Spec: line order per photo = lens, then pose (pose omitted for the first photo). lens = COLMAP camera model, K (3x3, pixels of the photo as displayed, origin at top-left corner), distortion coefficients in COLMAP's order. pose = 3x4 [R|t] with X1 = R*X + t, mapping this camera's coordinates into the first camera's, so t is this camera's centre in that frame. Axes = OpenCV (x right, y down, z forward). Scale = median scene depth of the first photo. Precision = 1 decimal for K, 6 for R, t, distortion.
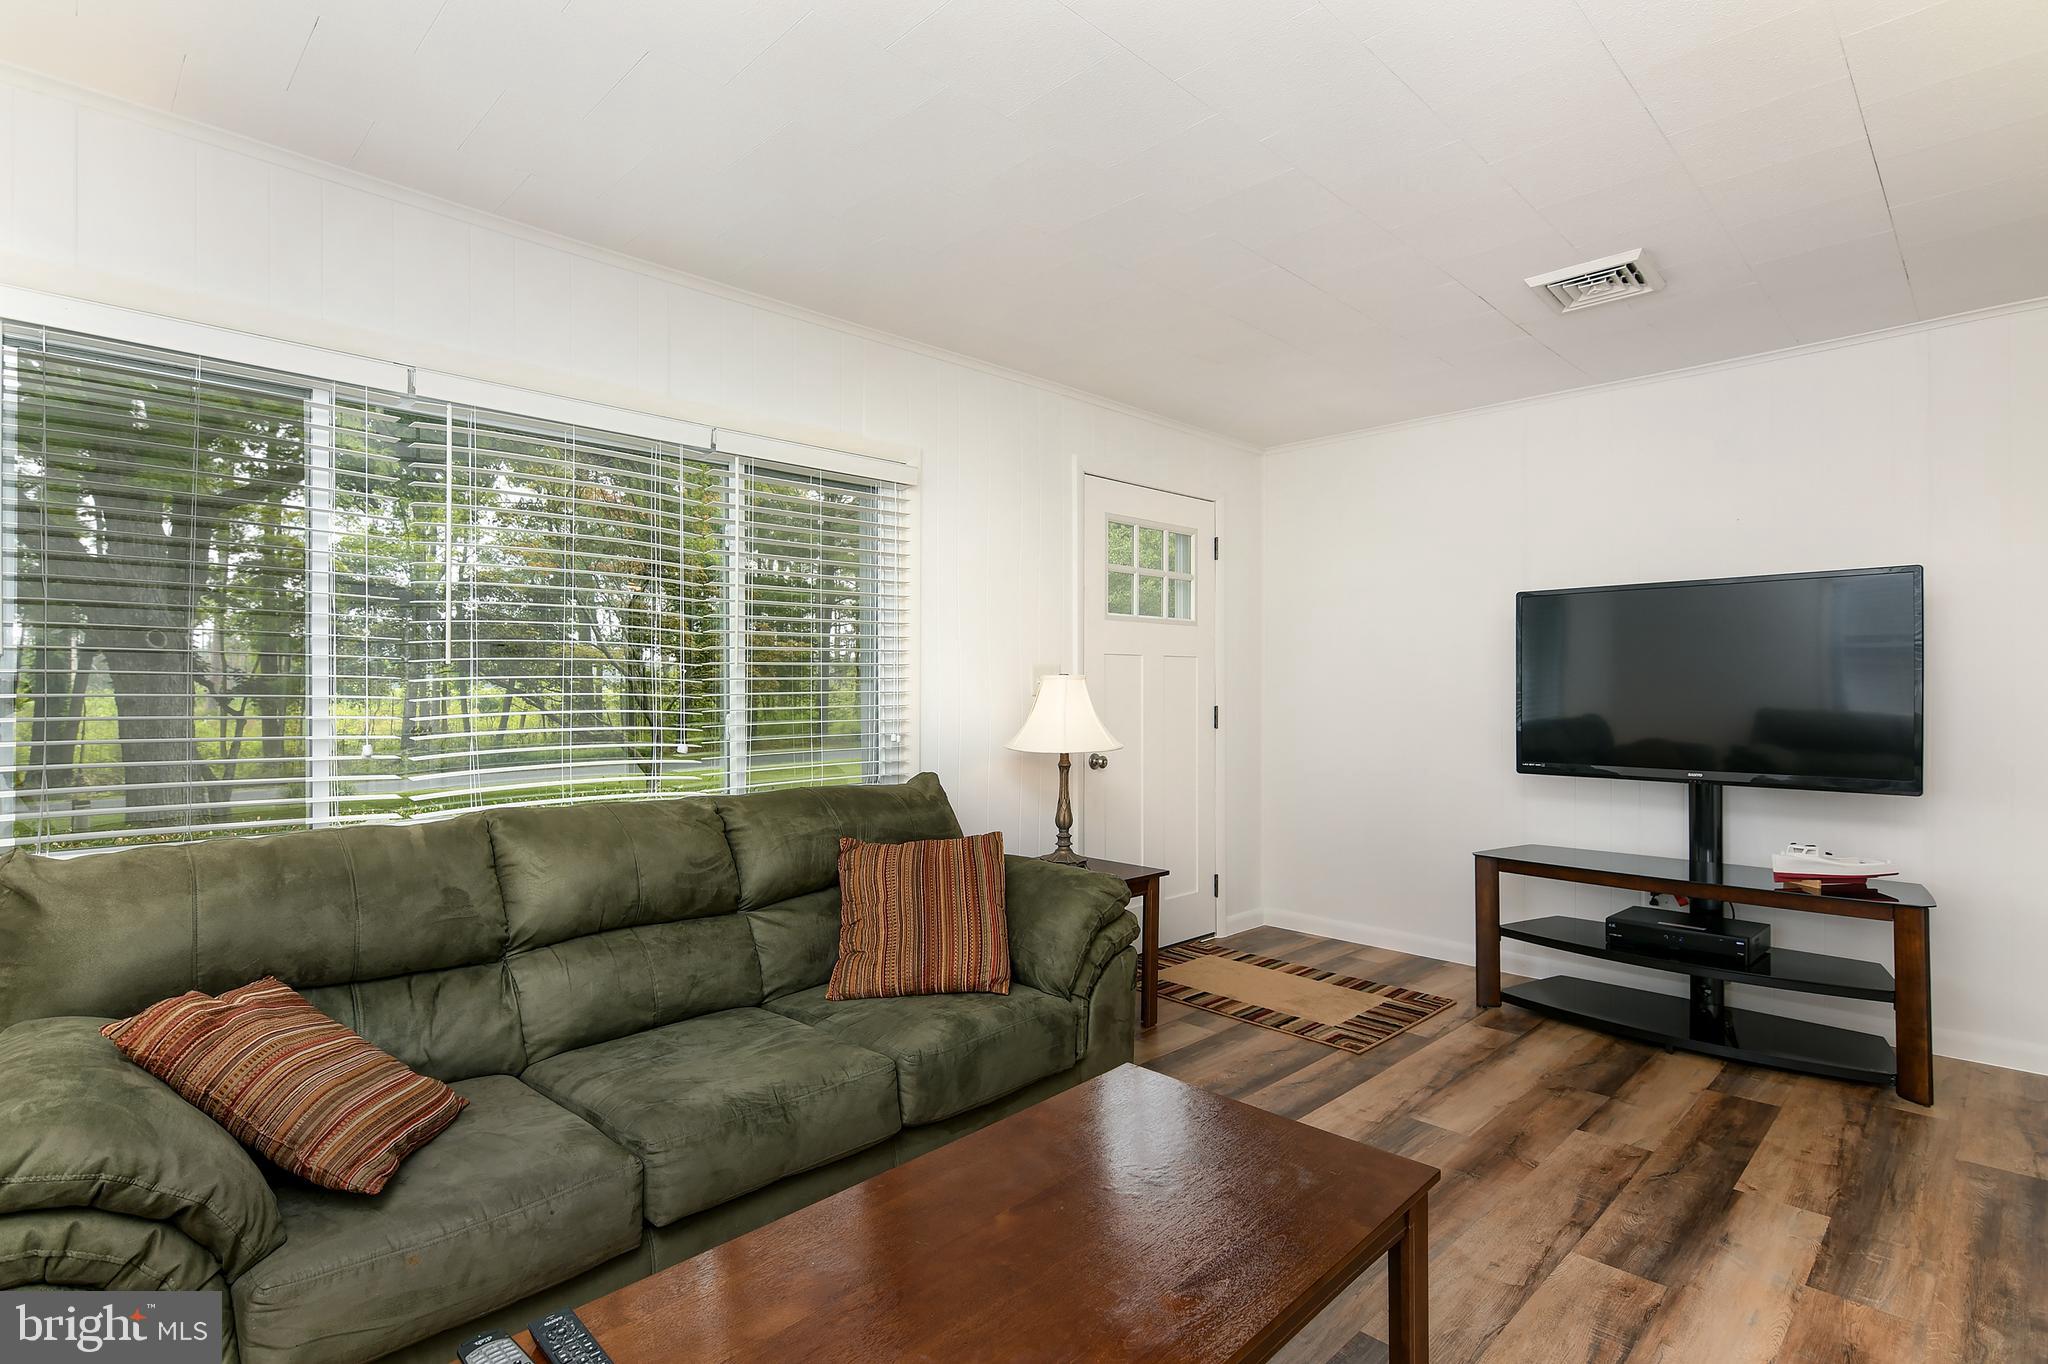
lens RADIAL K [[990.6, 0, 1010.8], [0, 990.6, 677.7], [0, 0, 1]] dist [-0.001330, -0.001961]
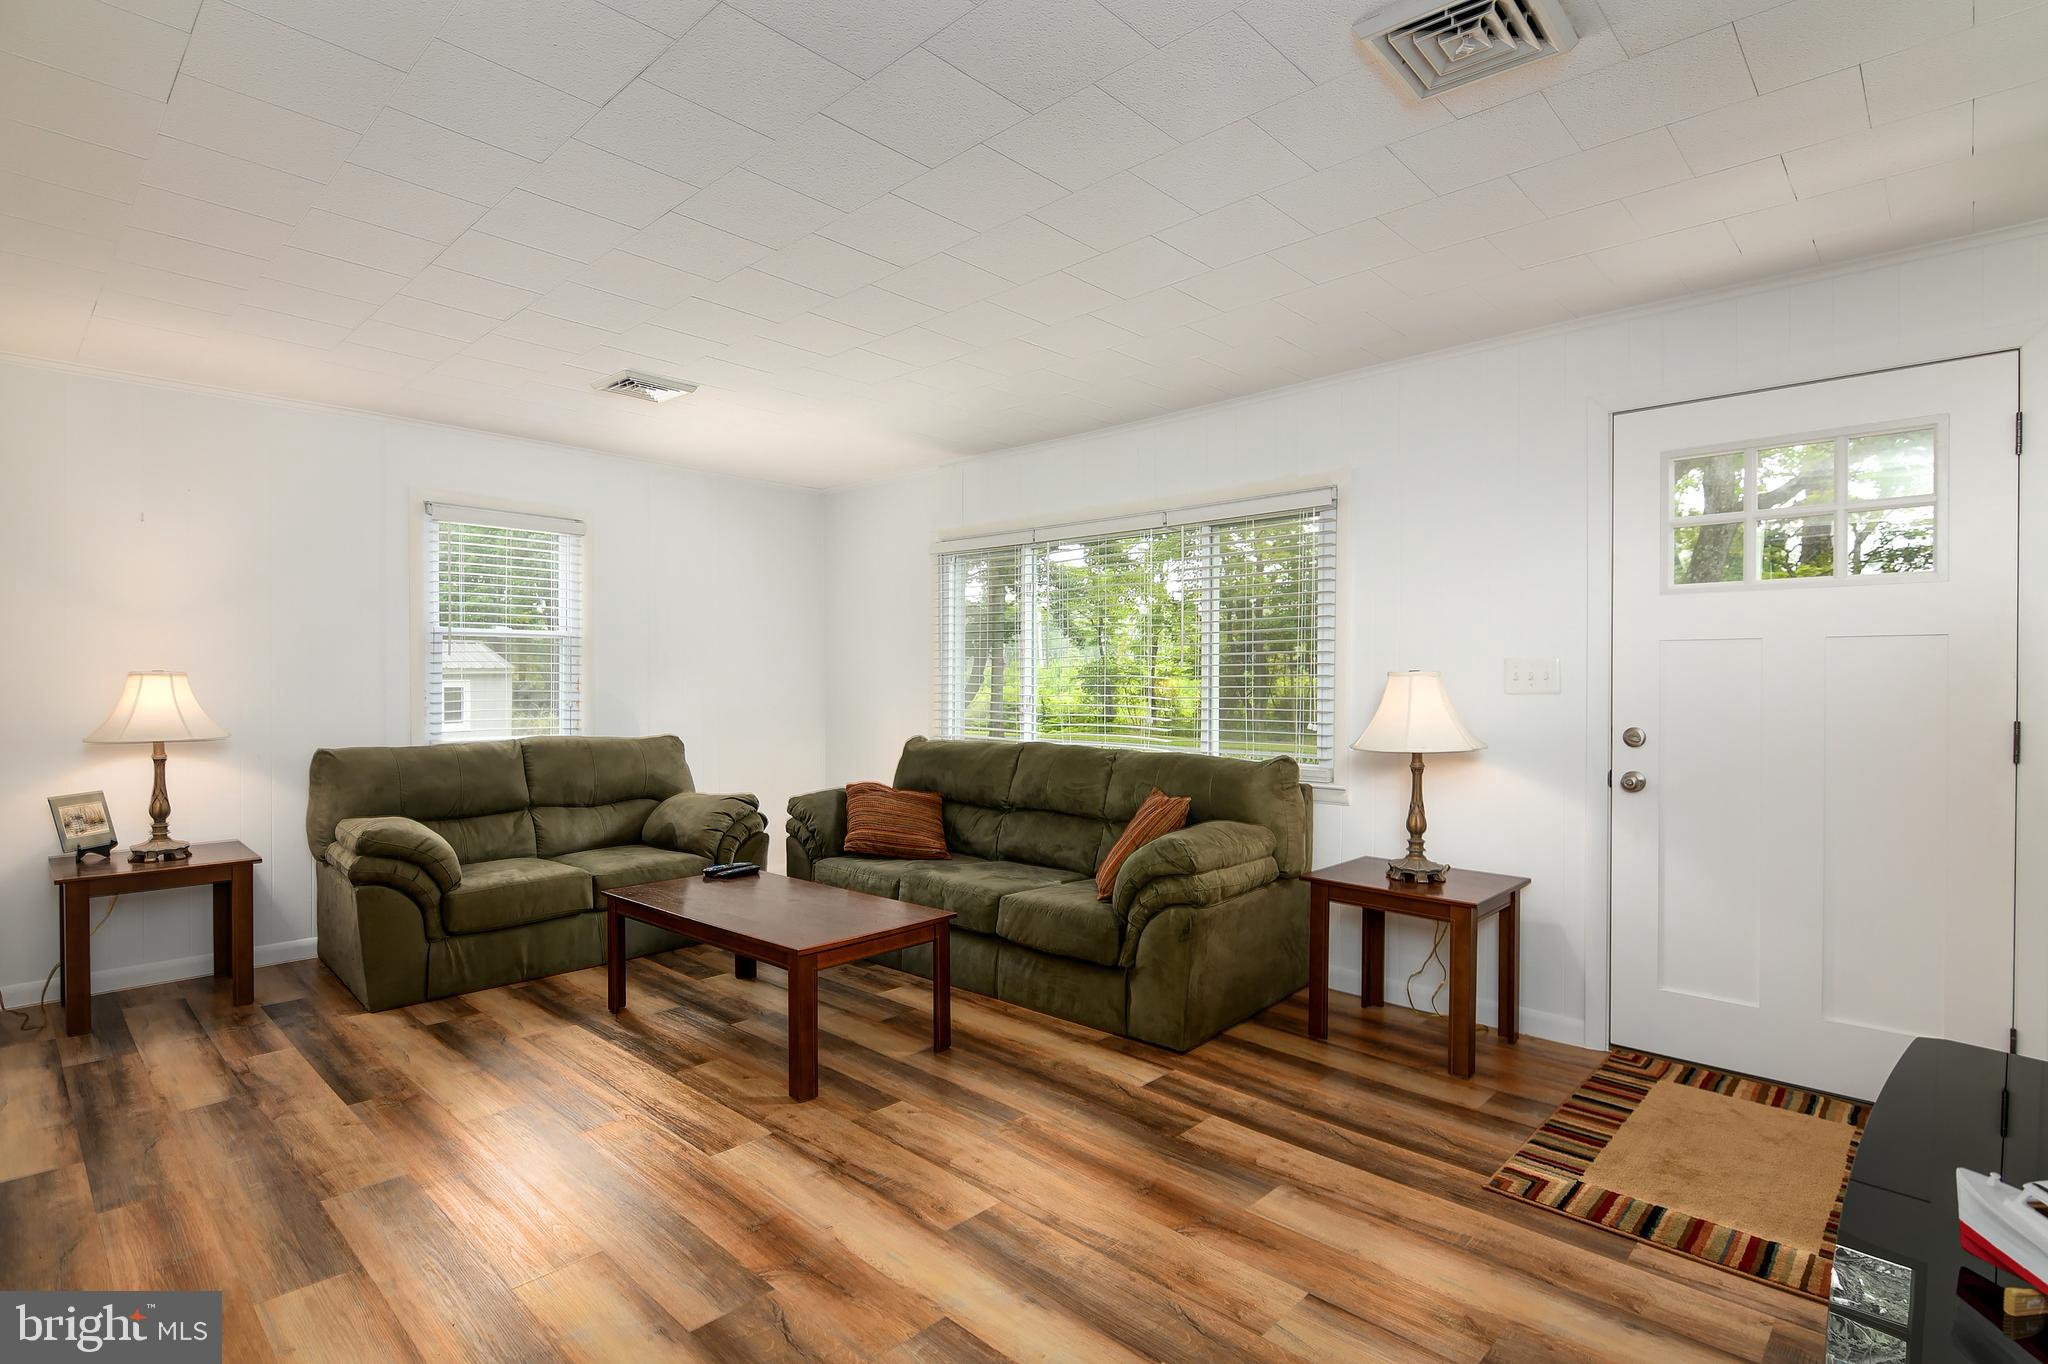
lens RADIAL K [[990.6, 0, 1017.7], [0, 990.6, 691.8], [0, 0, 1]] dist [-0.001330, -0.001961]
pose [[0.042067, 0.008192, -0.999081, 1.020217], [0.006200, 0.999945, 0.008460, 0.006088], [0.999096, -0.006551, 0.042014, 0.602432]]
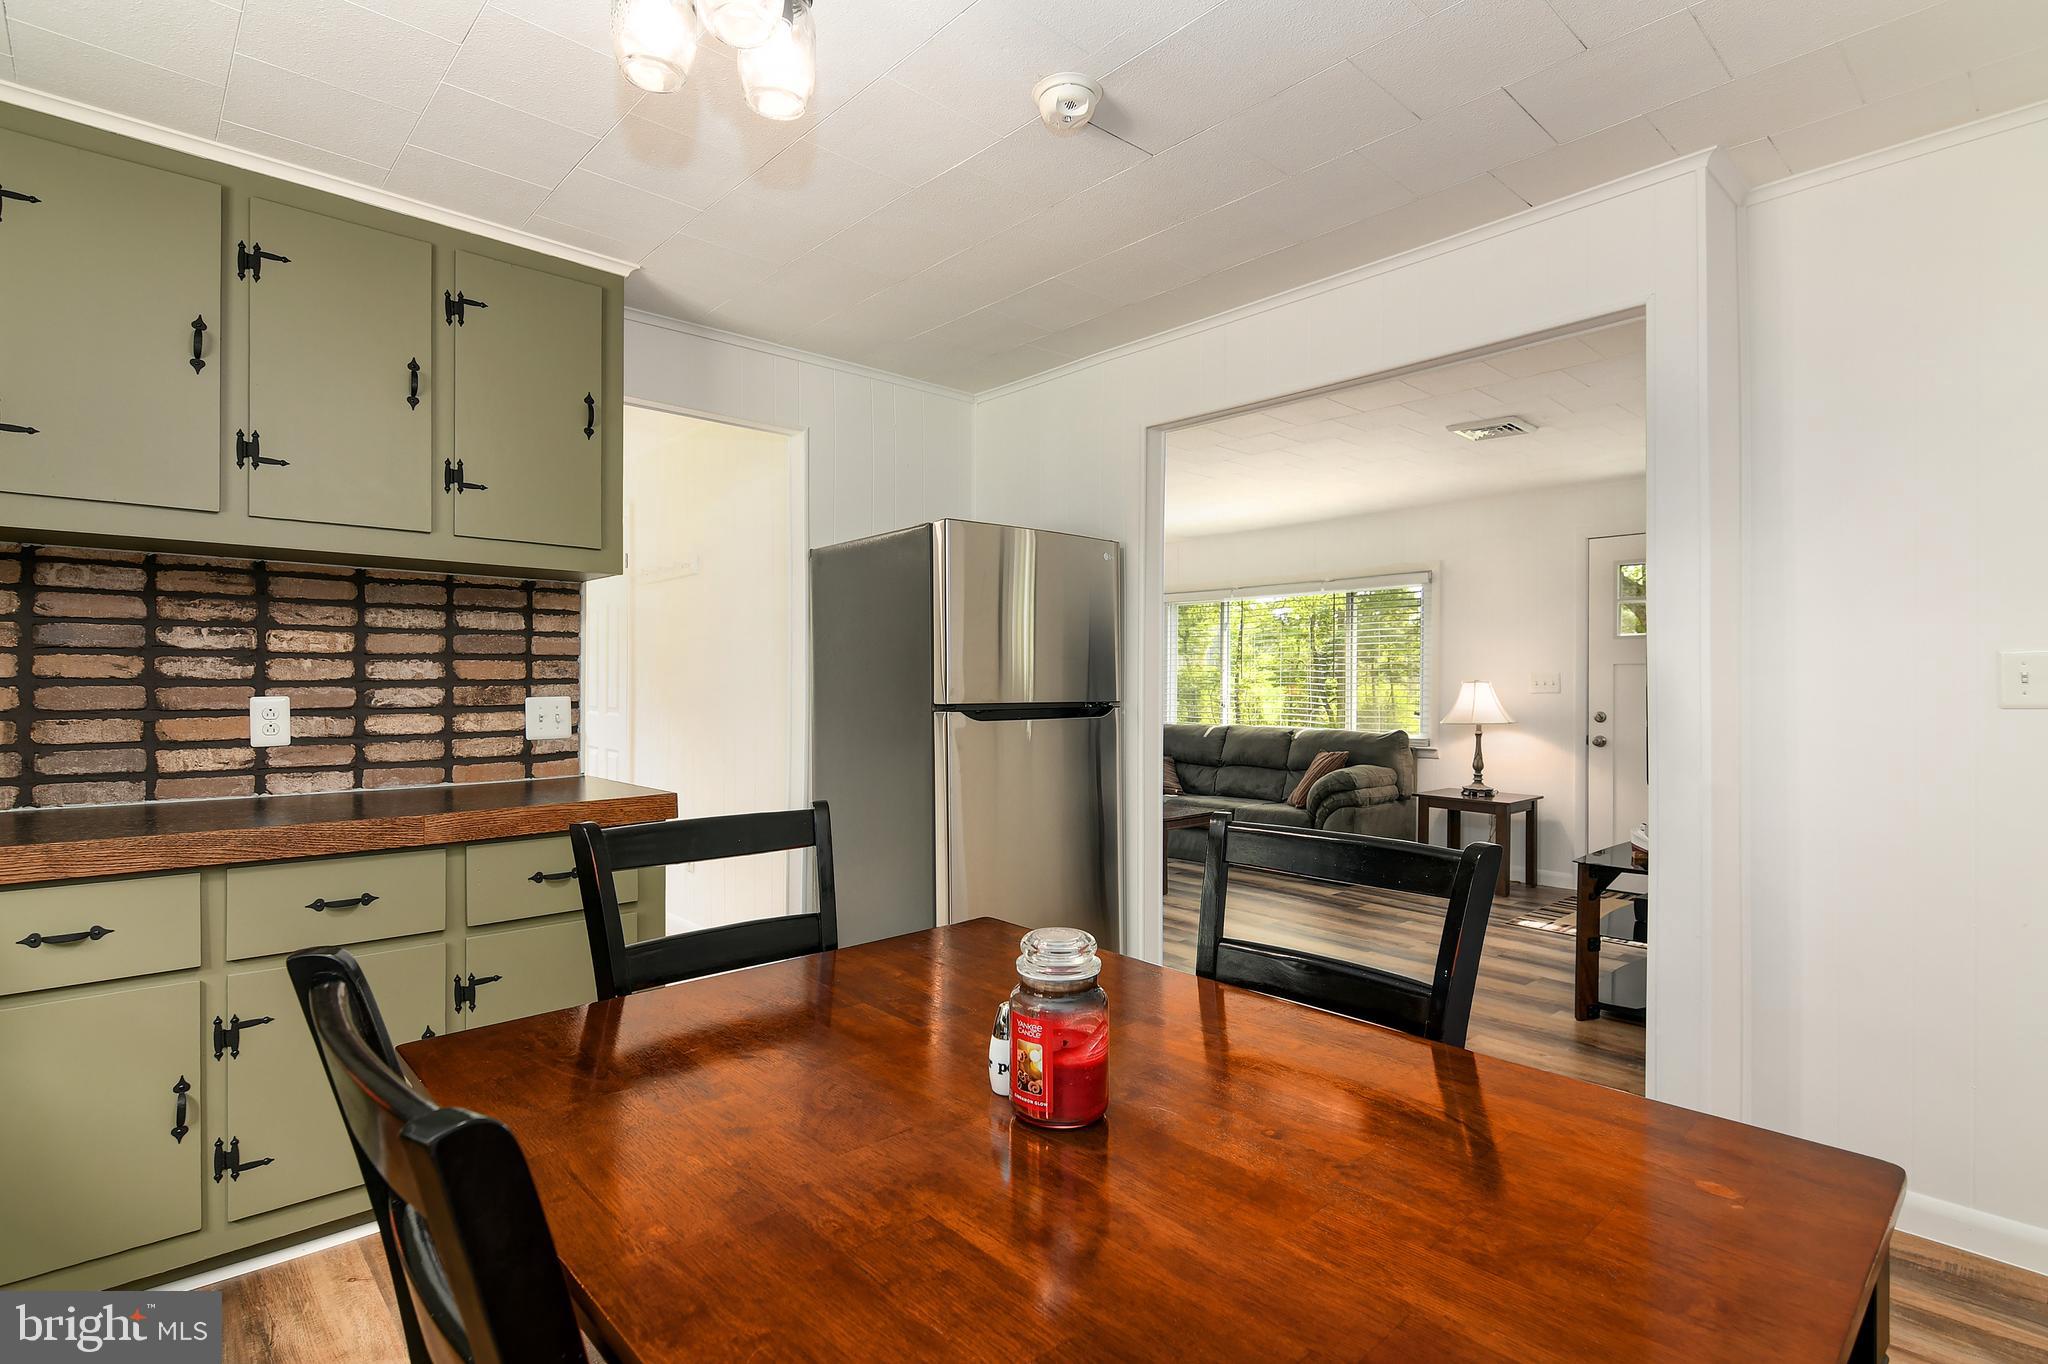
lens RADIAL K [[990.6, 0, 1019.5], [0, 990.6, 688.4], [0, 0, 1]] dist [-0.001330, -0.001961]
pose [[-0.028186, -0.001662, -0.999601, 1.847221], [0.002598, 0.999995, -0.001736, 0.011944], [0.999599, -0.002646, -0.028182, 0.268303]]
